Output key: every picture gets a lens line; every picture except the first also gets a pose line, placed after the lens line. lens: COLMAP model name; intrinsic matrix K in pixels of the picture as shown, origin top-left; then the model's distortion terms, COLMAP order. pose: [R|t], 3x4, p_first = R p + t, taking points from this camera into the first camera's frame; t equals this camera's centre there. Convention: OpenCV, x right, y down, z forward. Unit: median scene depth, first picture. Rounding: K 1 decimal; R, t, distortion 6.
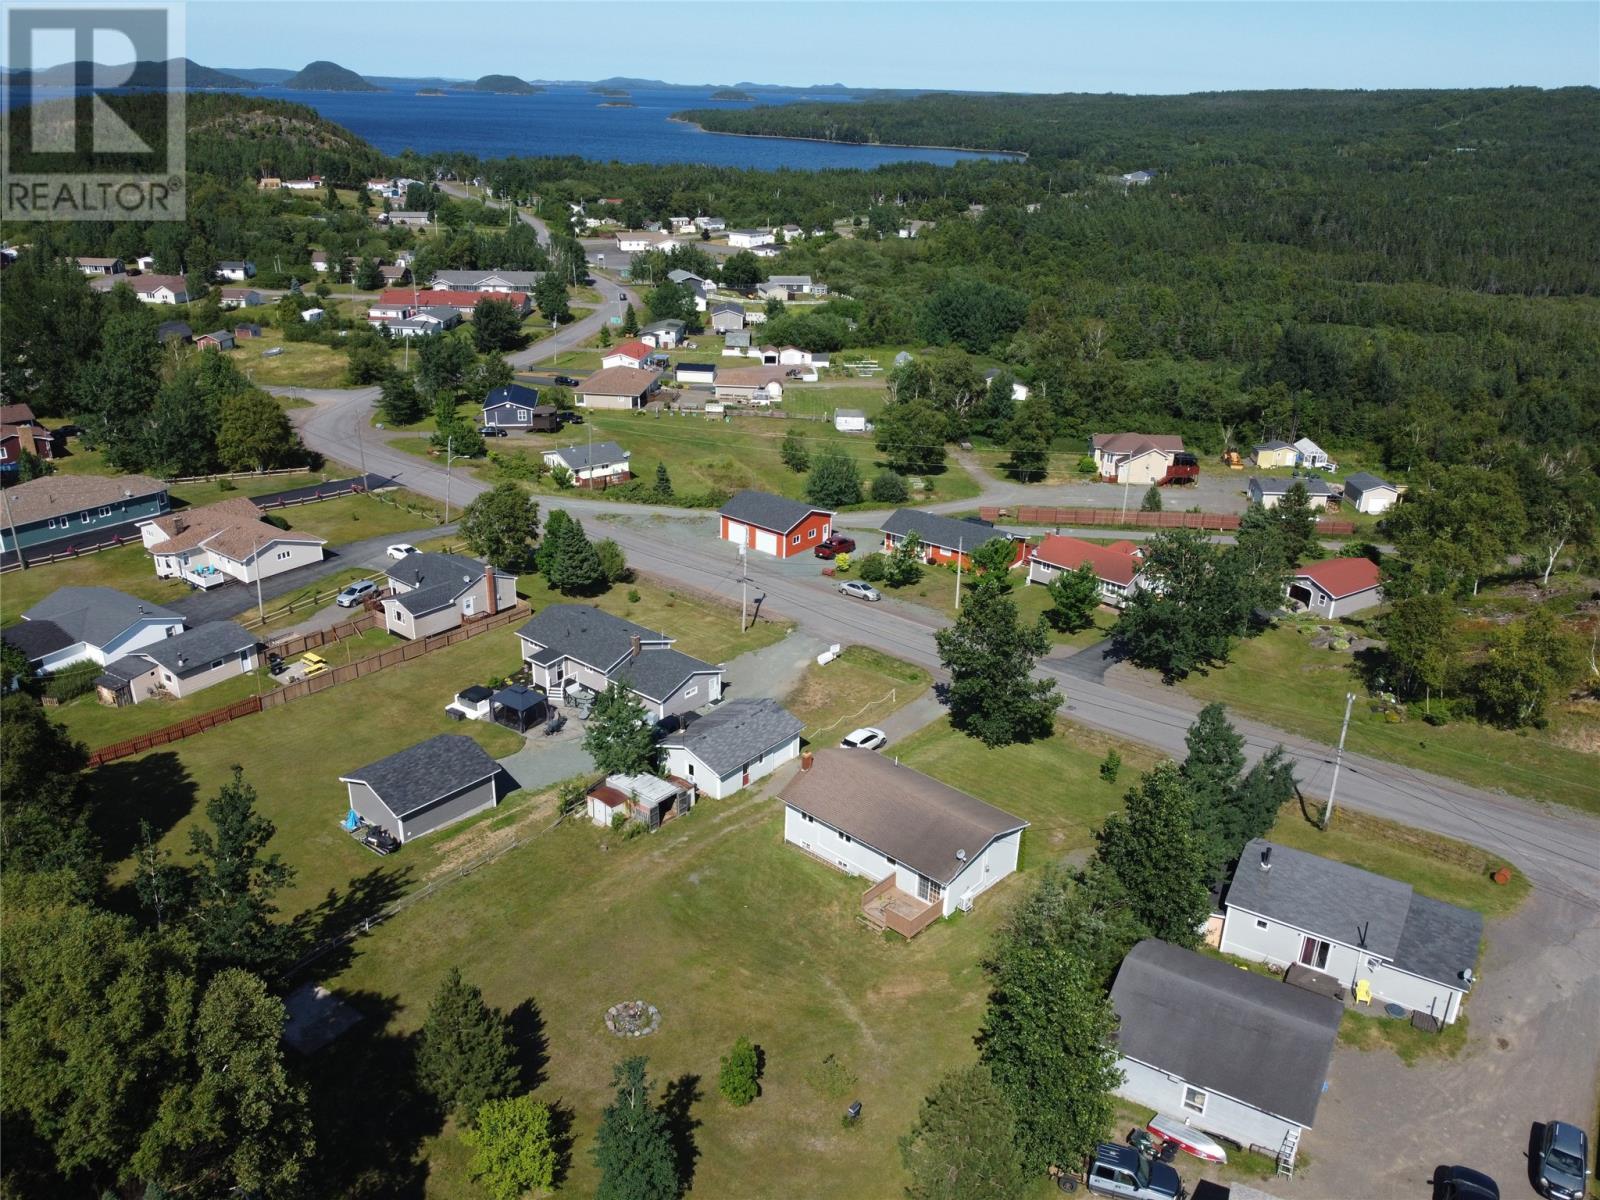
lens RADIAL K [[1214.1, 0, 797.1], [0, 1214.1, 597.6], [0, 0, 1]] dist [-0.004385, -0.001874]
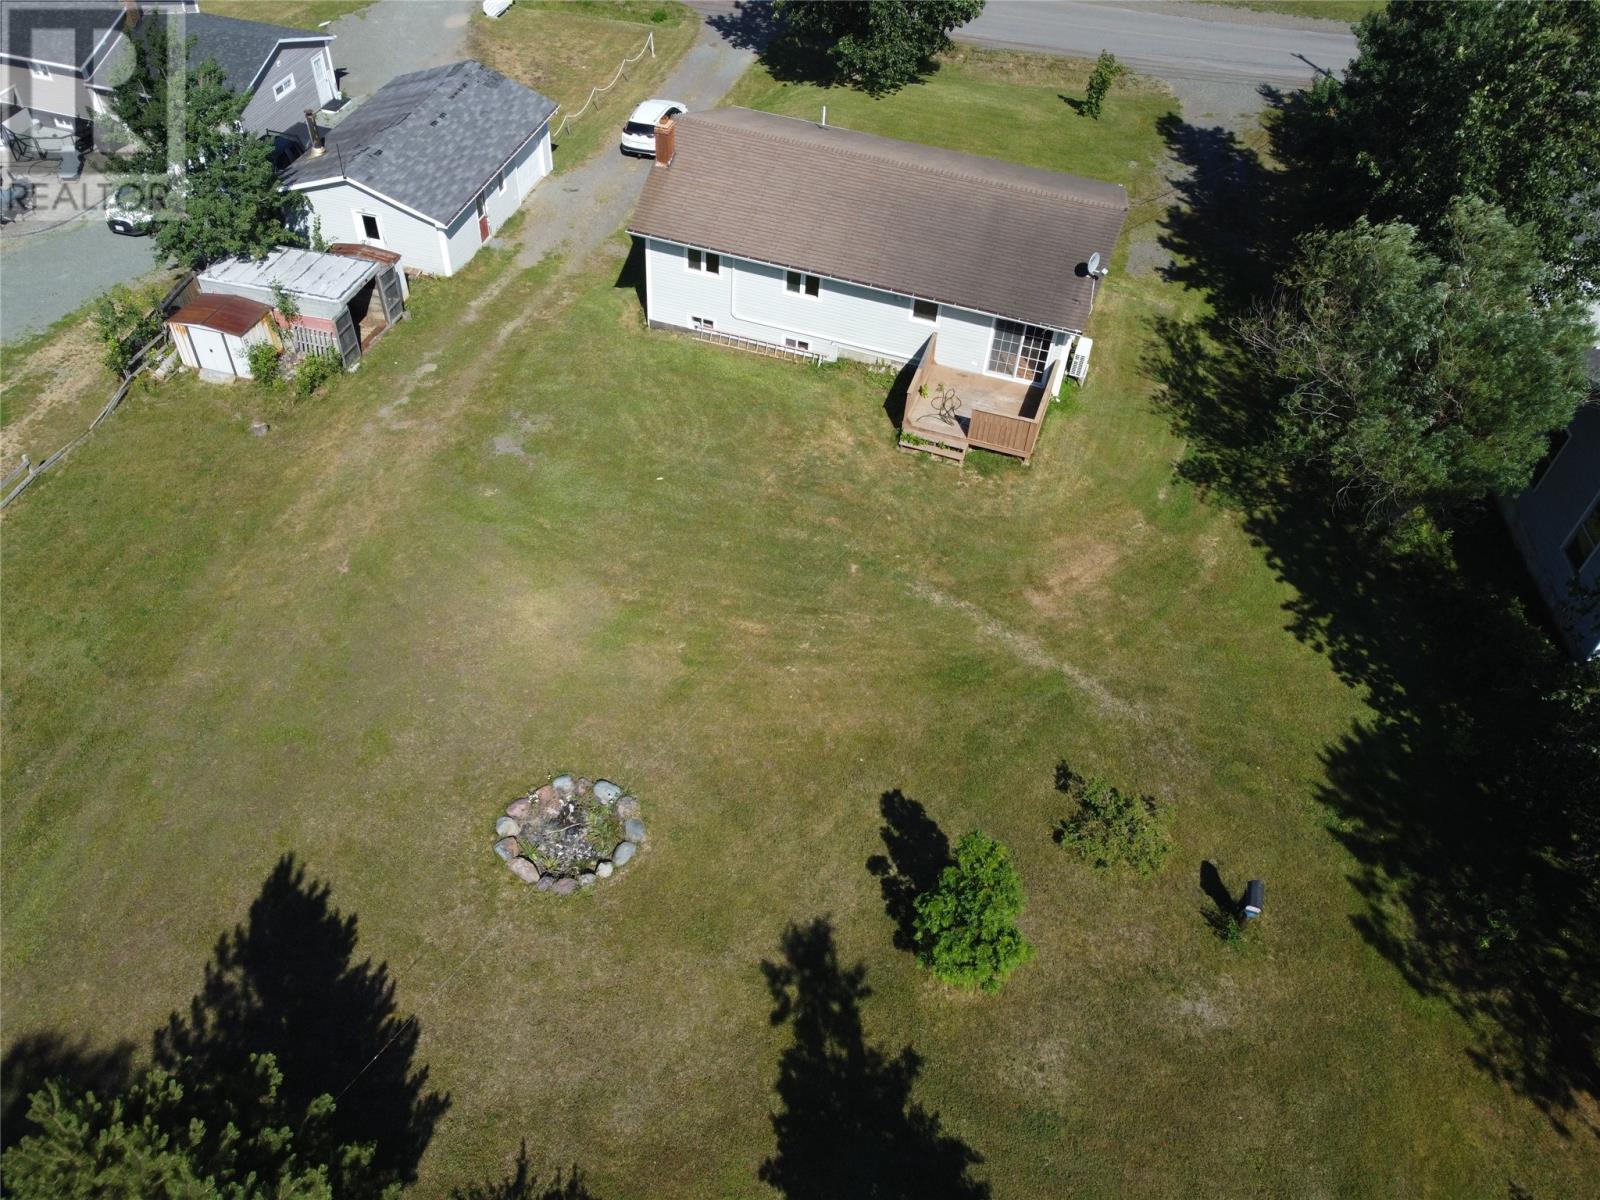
lens RADIAL K [[1214.1, 0, 805.1], [0, 1214.1, 594.0], [0, 0, 1]] dist [-0.004385, -0.001874]
pose [[0.909994, -0.279813, 0.305966, -0.124638], [0.127870, 0.891368, 0.434870, 0.089812], [-0.394410, -0.356605, 0.846920, 0.504716]]
